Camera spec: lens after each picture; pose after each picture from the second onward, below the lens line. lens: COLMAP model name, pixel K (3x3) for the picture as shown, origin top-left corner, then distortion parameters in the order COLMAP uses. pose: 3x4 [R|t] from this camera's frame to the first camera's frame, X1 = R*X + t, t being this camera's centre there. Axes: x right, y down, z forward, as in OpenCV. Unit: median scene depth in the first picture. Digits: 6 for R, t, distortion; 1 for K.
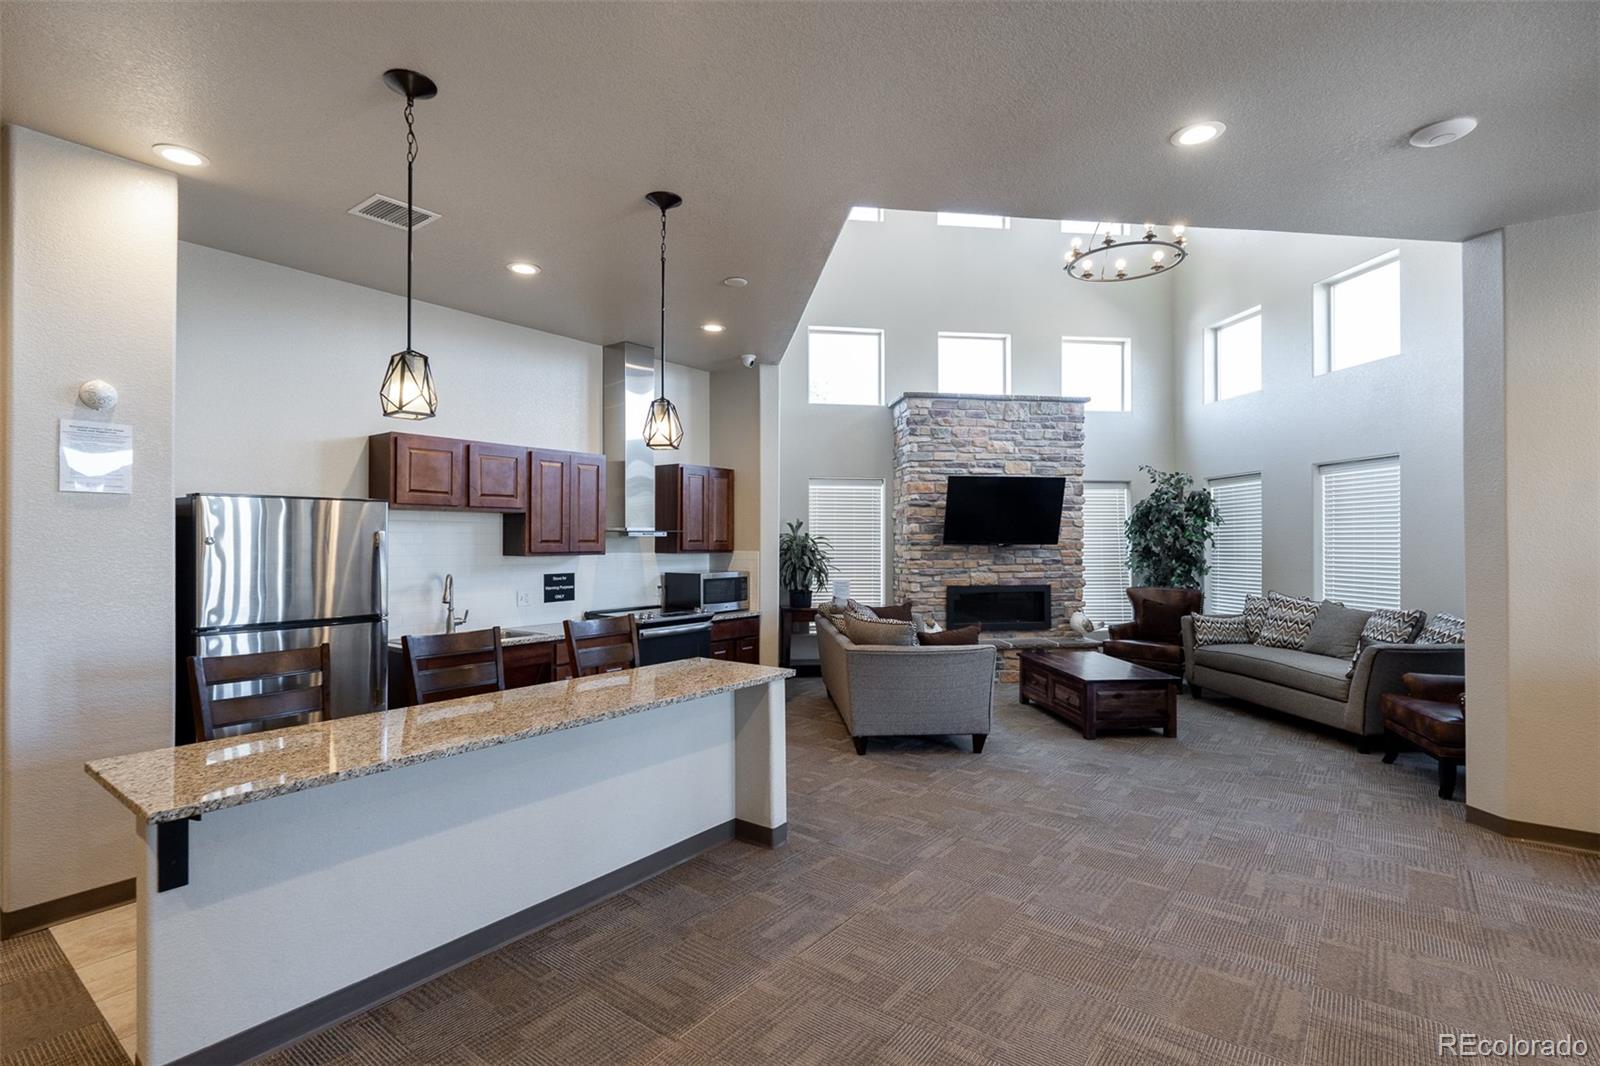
lens RADIAL K [[770.0, 0, 798.8], [0, 770.0, 534.3], [0, 0, 1]] dist [-0.001160, -0.000317]
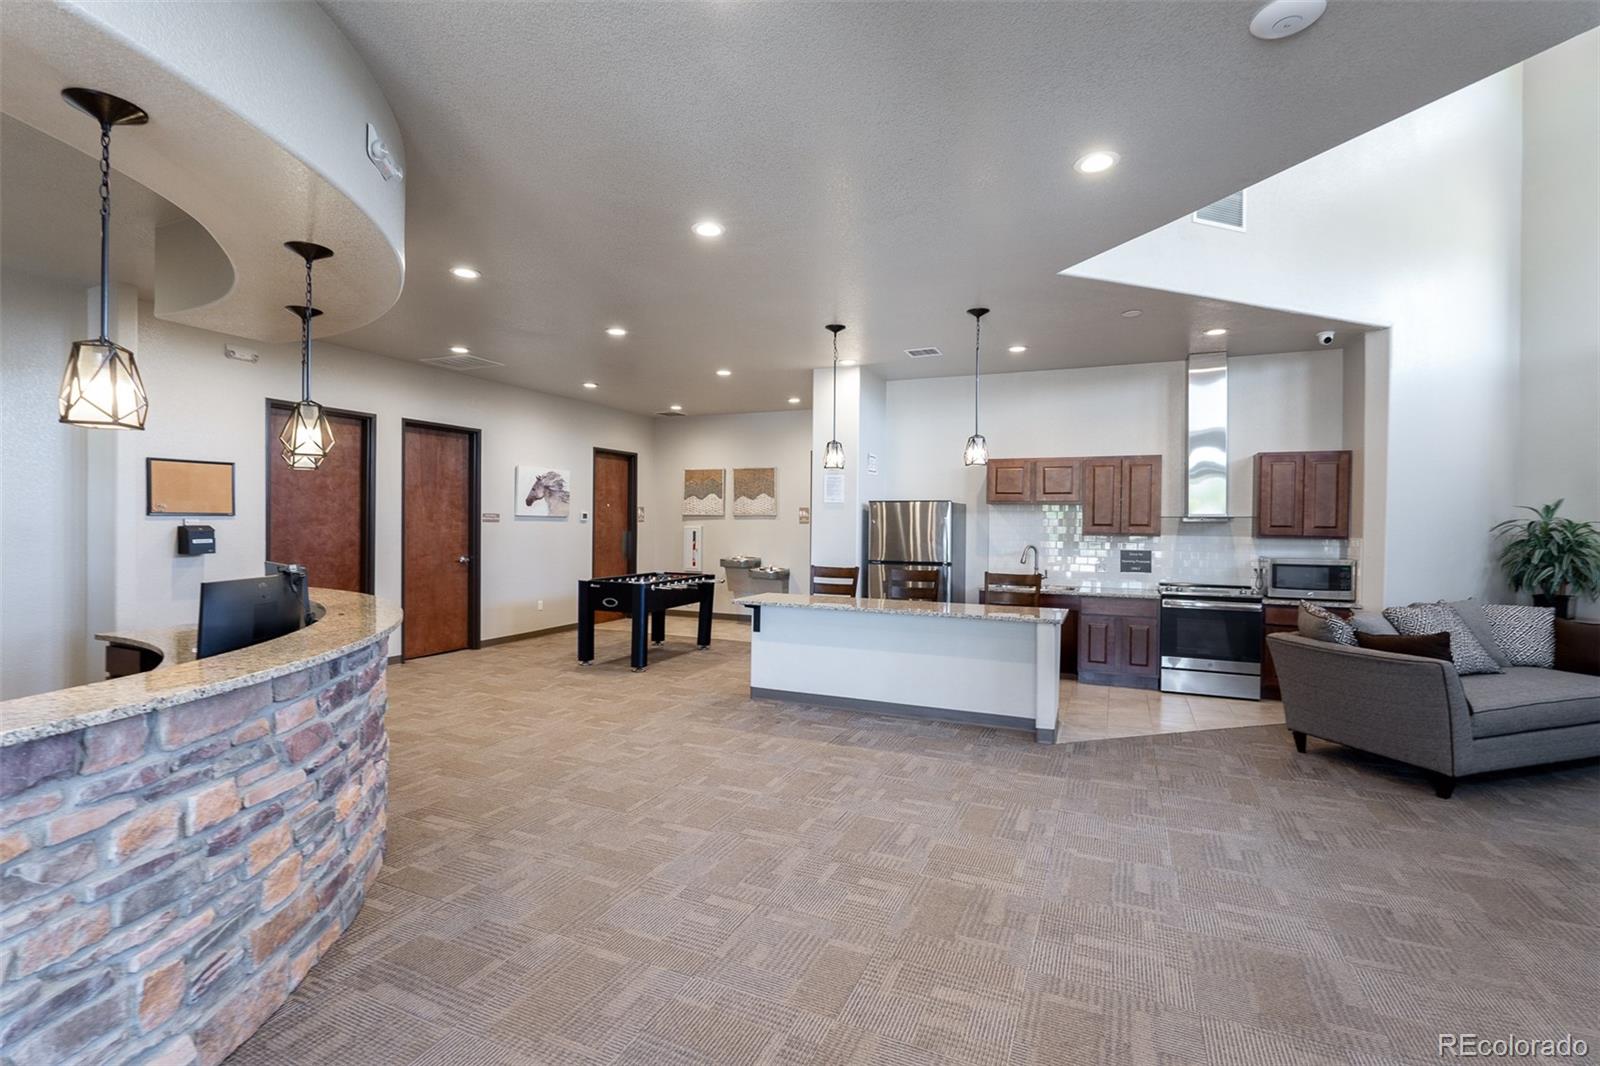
lens RADIAL K [[770.0, 0, 799.1], [0, 770.0, 526.3], [0, 0, 1]] dist [-0.001160, -0.000317]
pose [[0.213407, 0.008693, -0.976925, 0.988685], [-0.002338, 0.999962, 0.008388, 0.001631], [0.976961, 0.000494, 0.213420, 0.216580]]
